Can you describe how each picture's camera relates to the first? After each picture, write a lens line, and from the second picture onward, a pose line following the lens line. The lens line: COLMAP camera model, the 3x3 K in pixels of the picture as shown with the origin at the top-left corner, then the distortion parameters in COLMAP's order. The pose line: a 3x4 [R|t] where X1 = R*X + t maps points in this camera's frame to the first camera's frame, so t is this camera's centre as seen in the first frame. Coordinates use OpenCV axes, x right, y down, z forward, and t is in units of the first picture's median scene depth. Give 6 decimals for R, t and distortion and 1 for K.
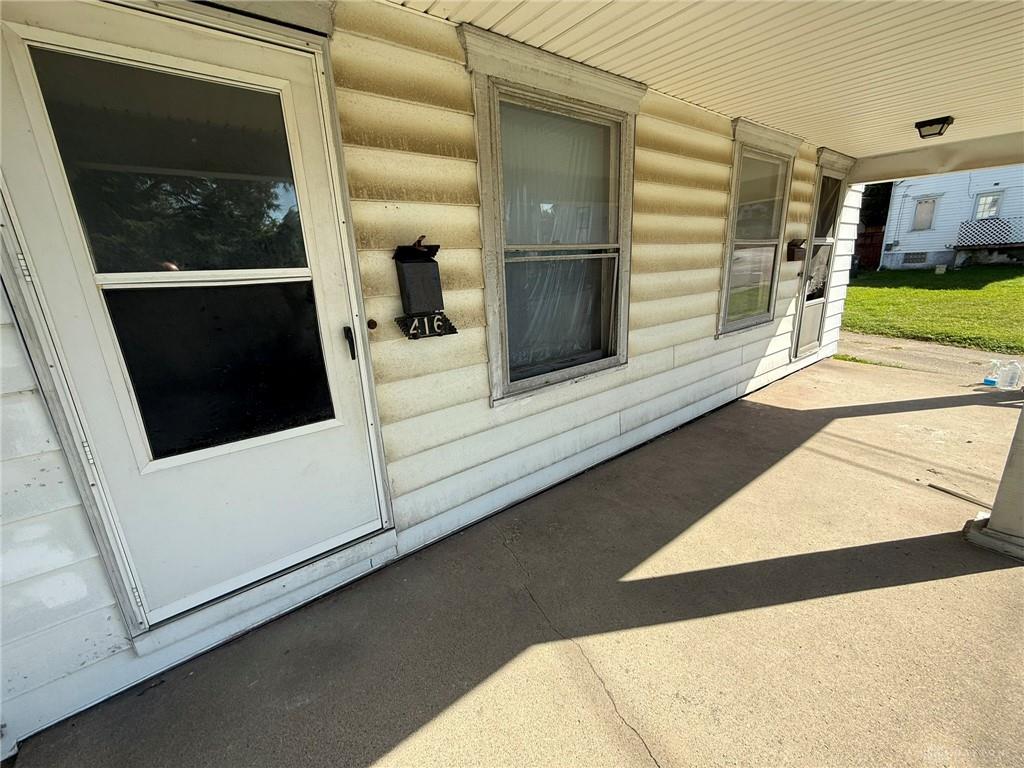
lens RADIAL K [[410.1, 0, 512.0], [0, 410.1, 384.0], [0, 0, 1]] dist [0.000712, 0.000340]
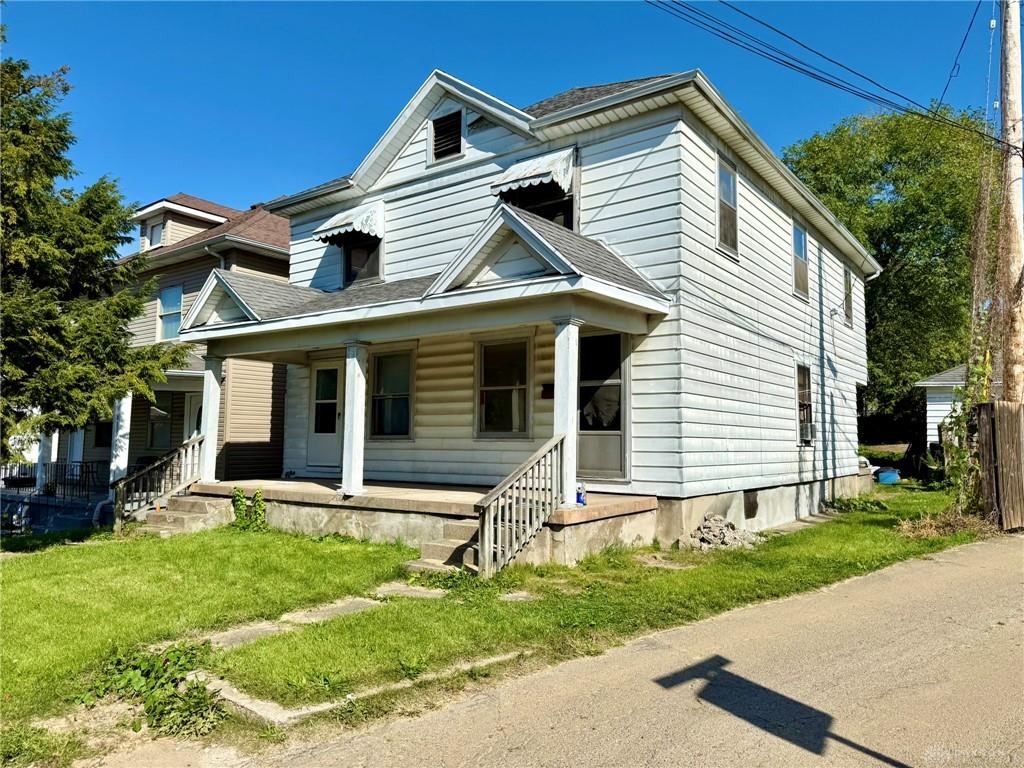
lens RADIAL K [[721.1, 0, 512.0], [0, 721.1, 384.0], [0, 0, 1]] dist [0.129296, -0.176878]
pose [[0.278825, -0.040538, -0.959486, 6.563814], [-0.294214, 0.947460, -0.125528, 0.006294], [0.914163, 0.317294, 0.252249, 0.527514]]
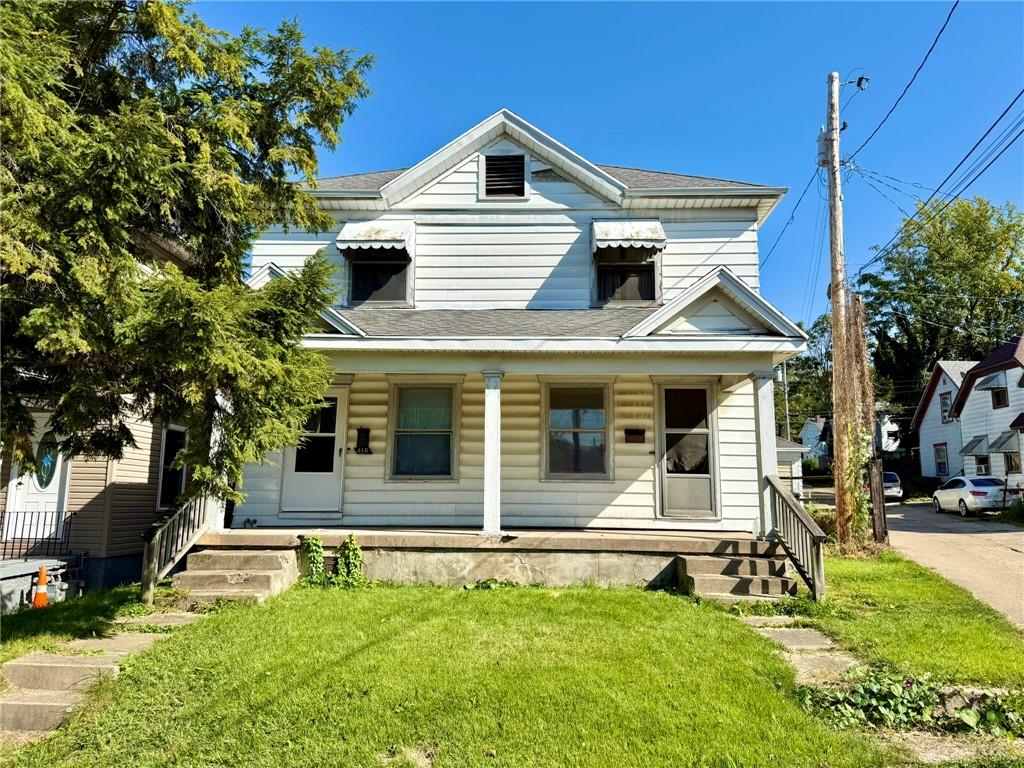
lens RADIAL K [[721.1, 0, 512.0], [0, 721.1, 384.0], [0, 0, 1]] dist [0.129296, -0.176878]
pose [[0.775621, -0.058964, -0.628438, 4.404615], [-0.217957, 0.909367, -0.354326, 1.174231], [0.592374, 0.411795, 0.692473, -2.568521]]
